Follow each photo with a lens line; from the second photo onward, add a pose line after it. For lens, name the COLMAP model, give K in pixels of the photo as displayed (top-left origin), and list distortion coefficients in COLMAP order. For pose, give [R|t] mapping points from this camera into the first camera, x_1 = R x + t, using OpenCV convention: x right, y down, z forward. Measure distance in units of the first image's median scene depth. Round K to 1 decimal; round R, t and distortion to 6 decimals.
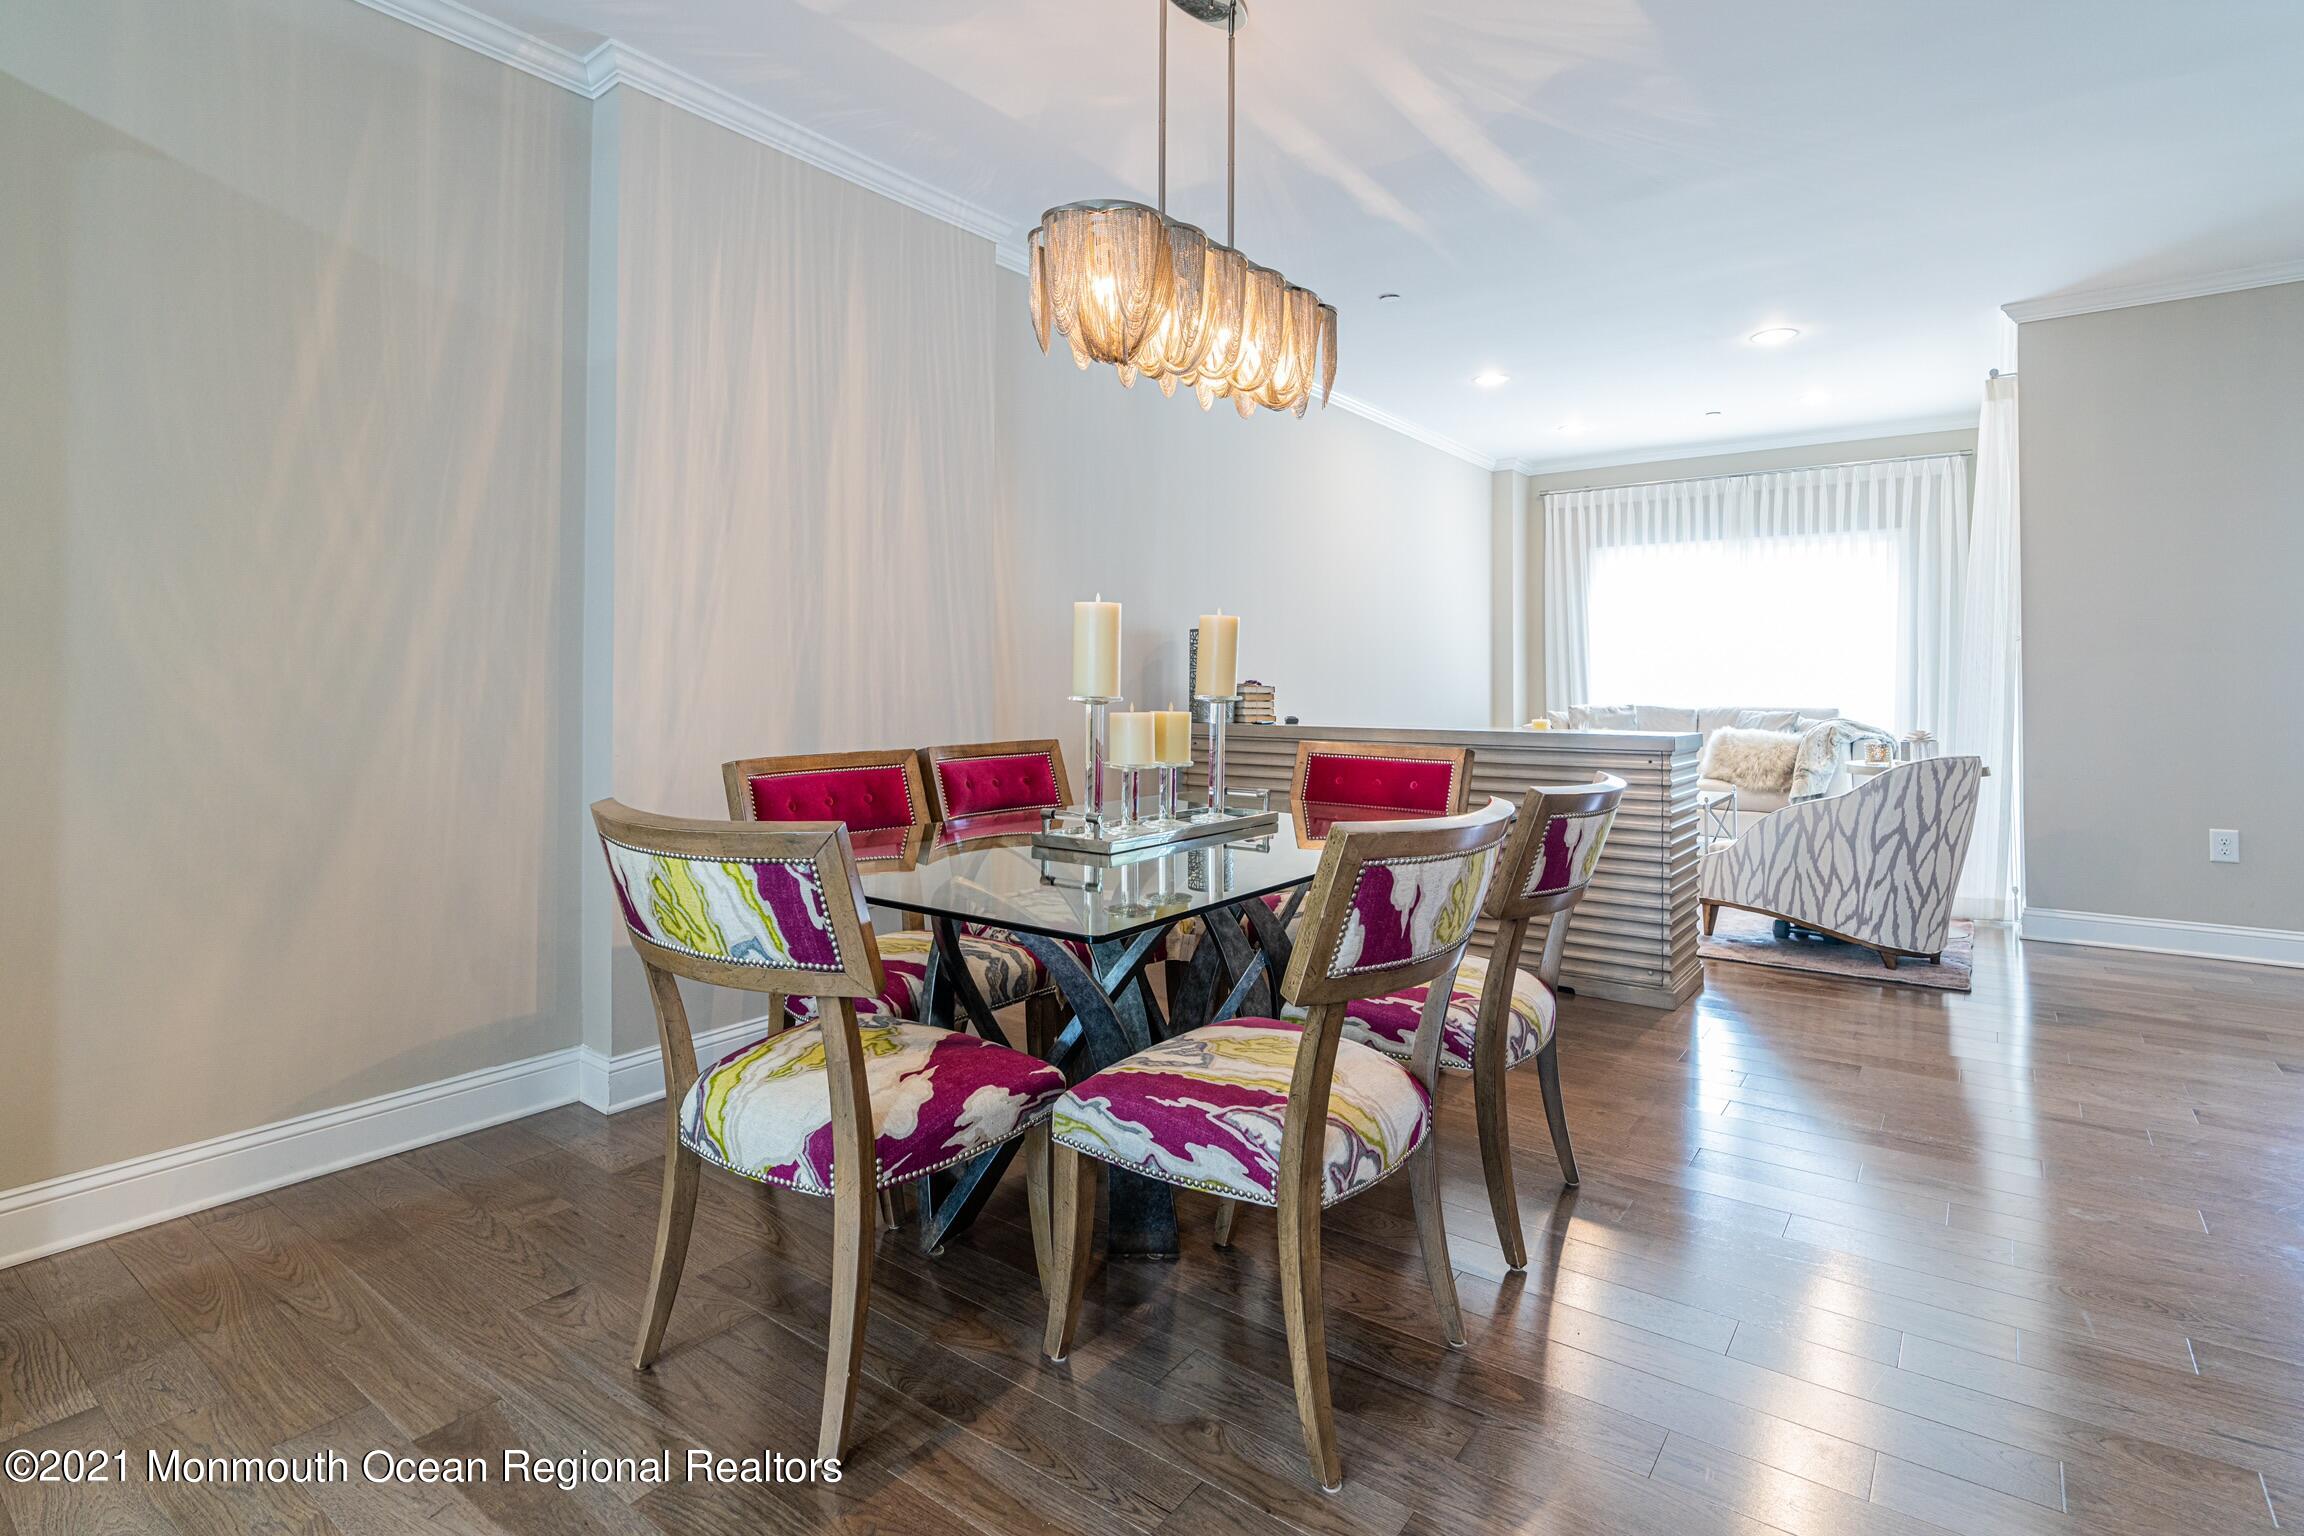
lens RADIAL K [[1138.1, 0, 1125.1], [0, 1138.1, 659.0], [0, 0, 1]] dist [-0.016627, 0.006165]
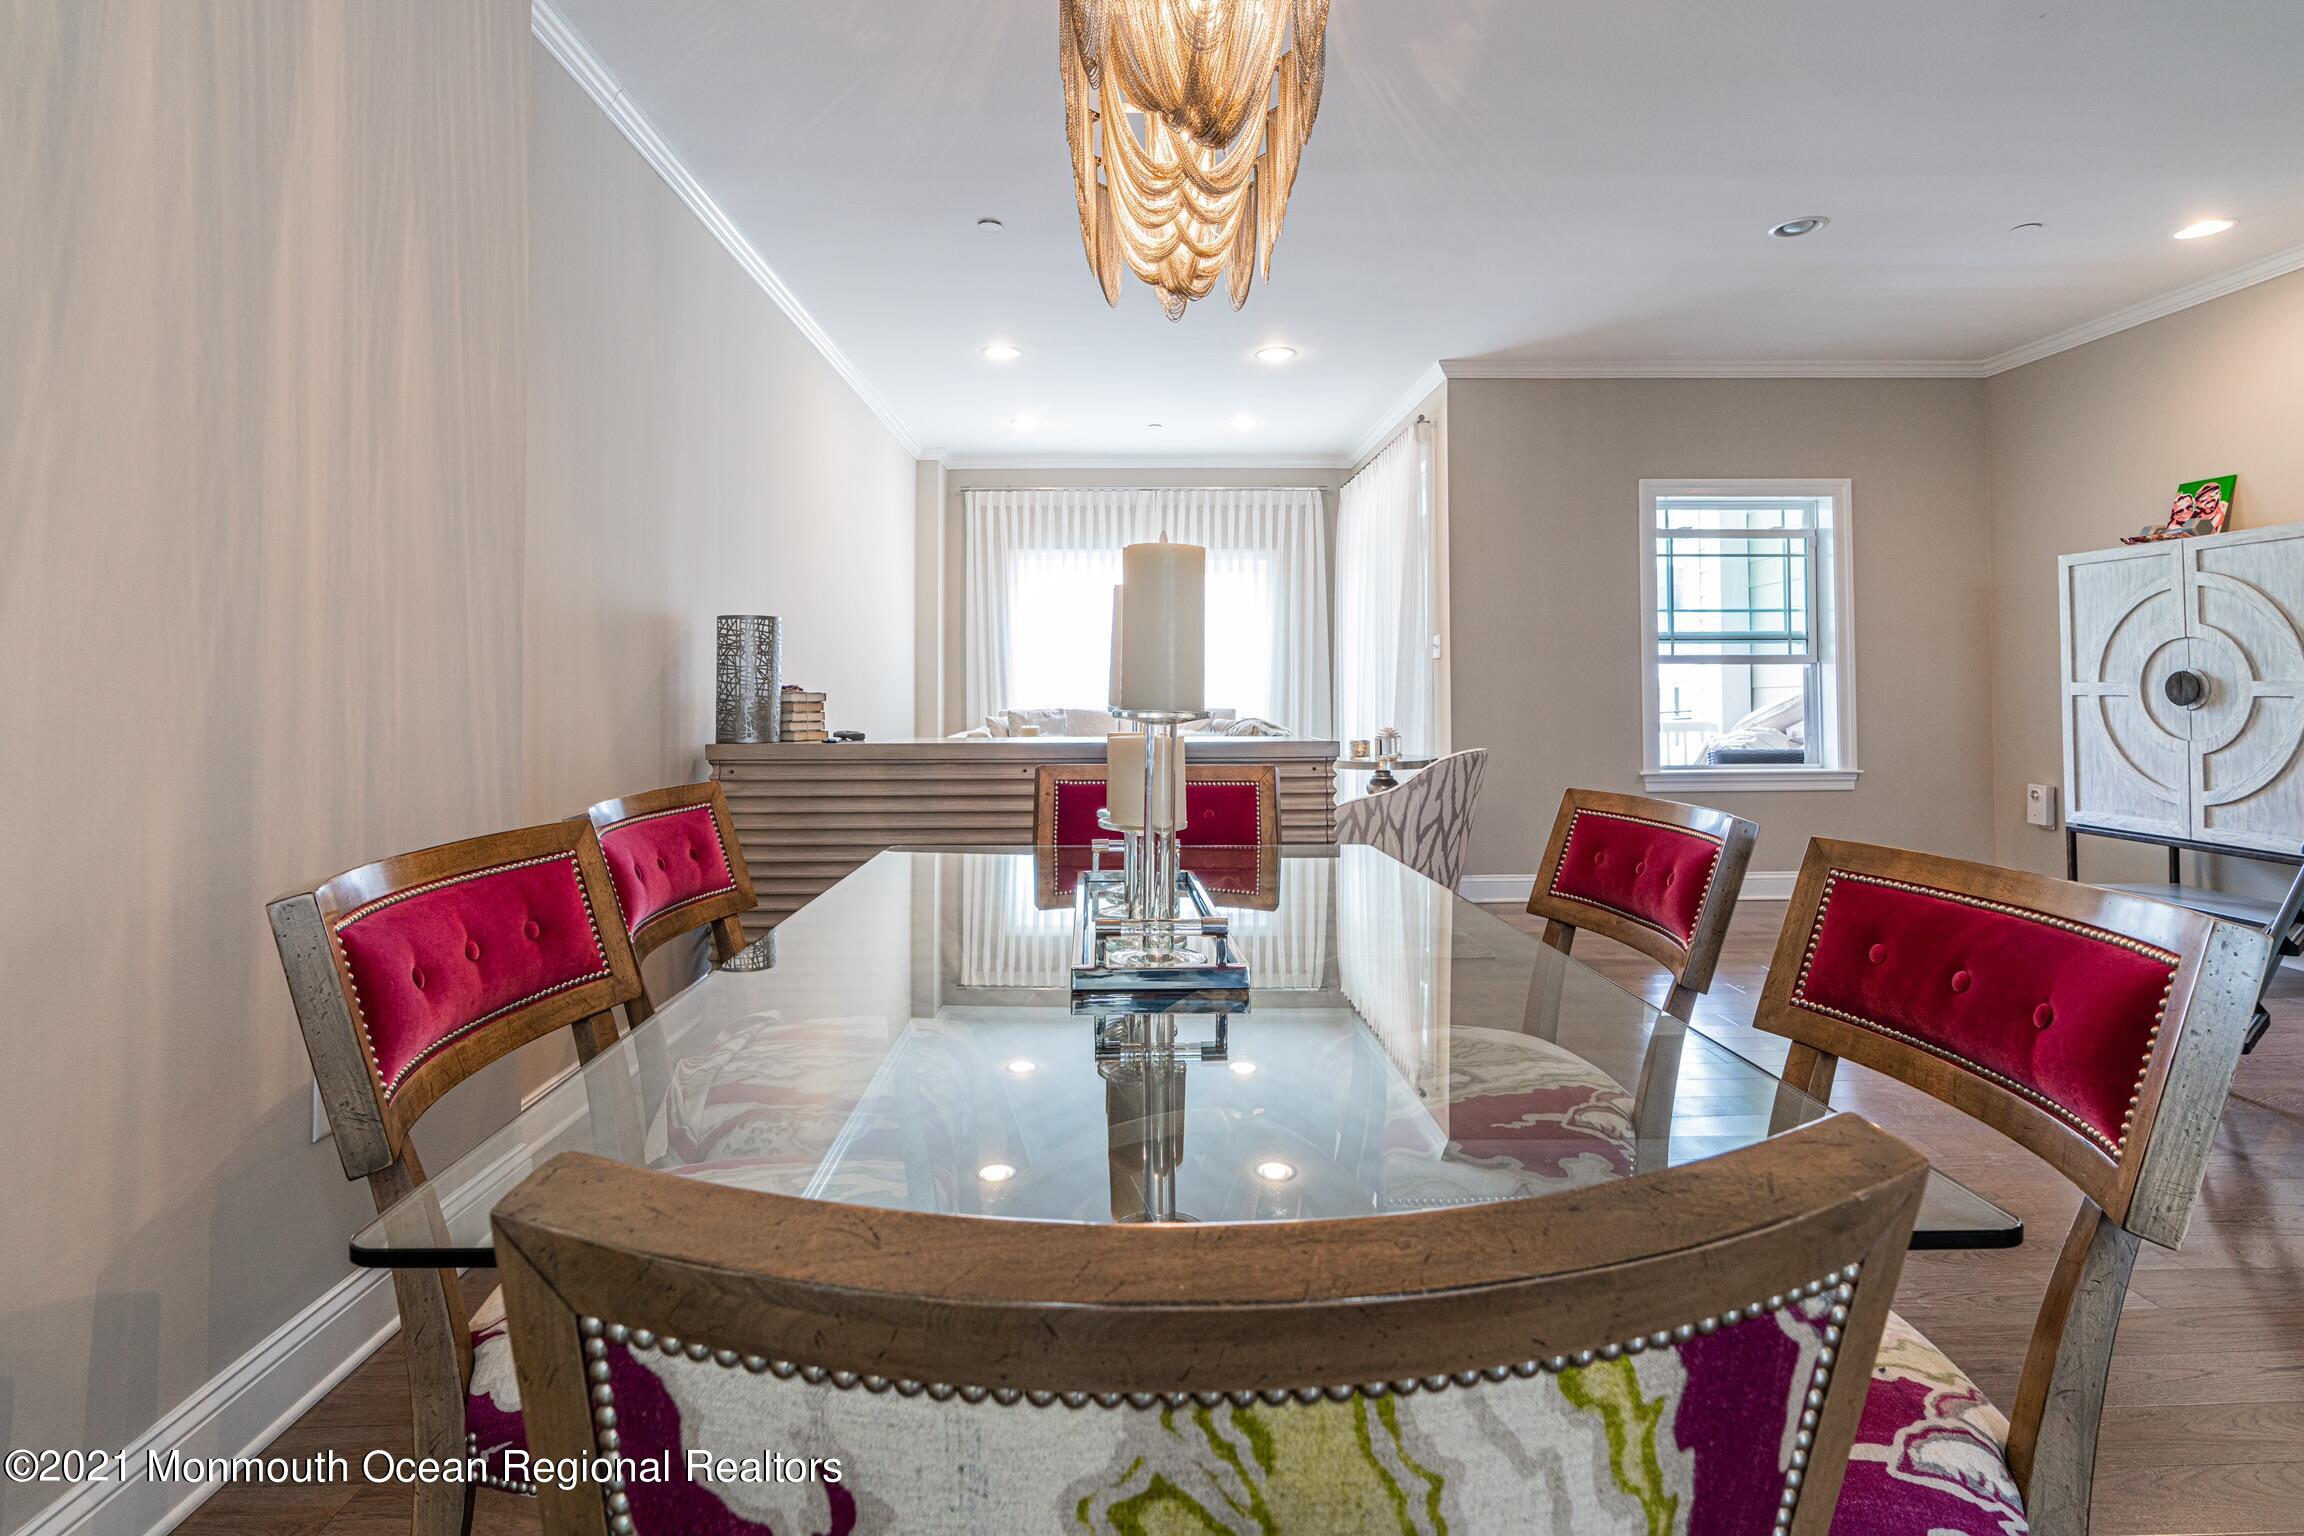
lens RADIAL K [[1138.1, 0, 1125.1], [0, 1138.1, 659.0], [0, 0, 1]] dist [-0.016627, 0.006165]
pose [[0.788879, 0.009527, 0.614475, -0.155494], [-0.006671, 0.999954, -0.006939, 0.004285], [-0.614513, 0.001375, 0.788906, 0.222120]]
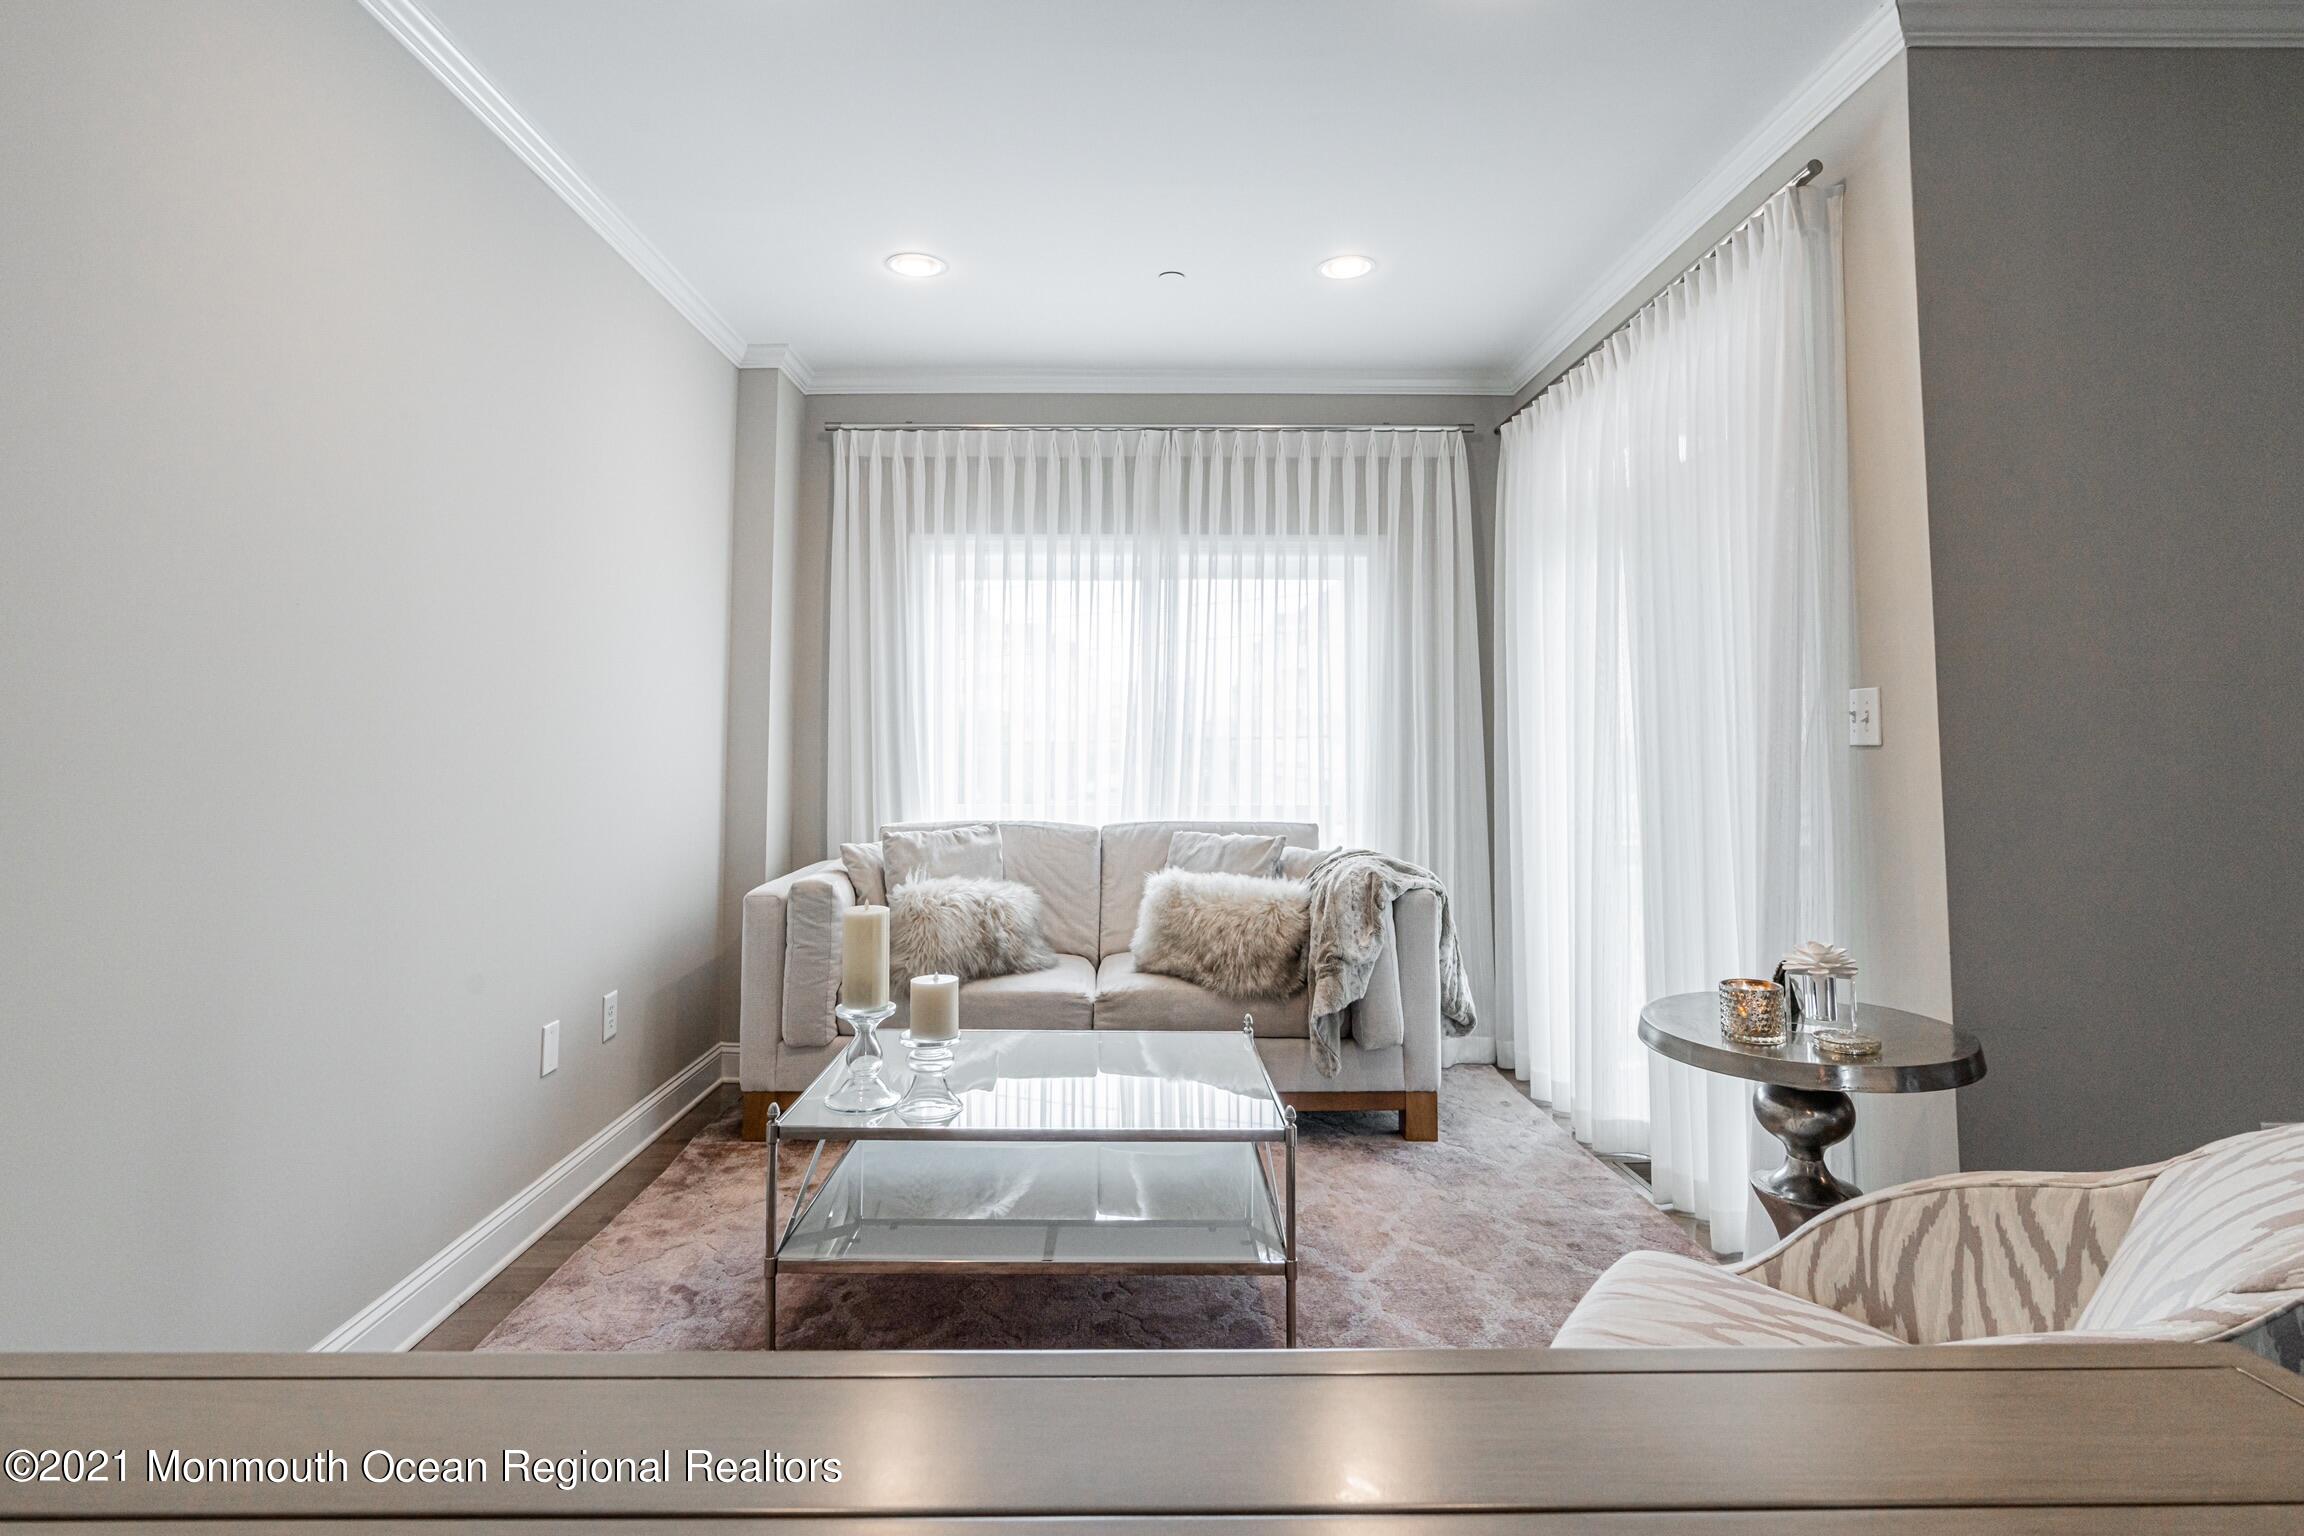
lens RADIAL K [[1138.1, 0, 1125.1], [0, 1138.1, 659.0], [0, 0, 1]] dist [-0.016627, 0.006165]
pose [[0.789412, 0.044704, 0.612234, 0.210309], [-0.011124, 0.998223, -0.058544, -0.007861], [-0.613763, 0.039405, 0.788506, 0.679804]]
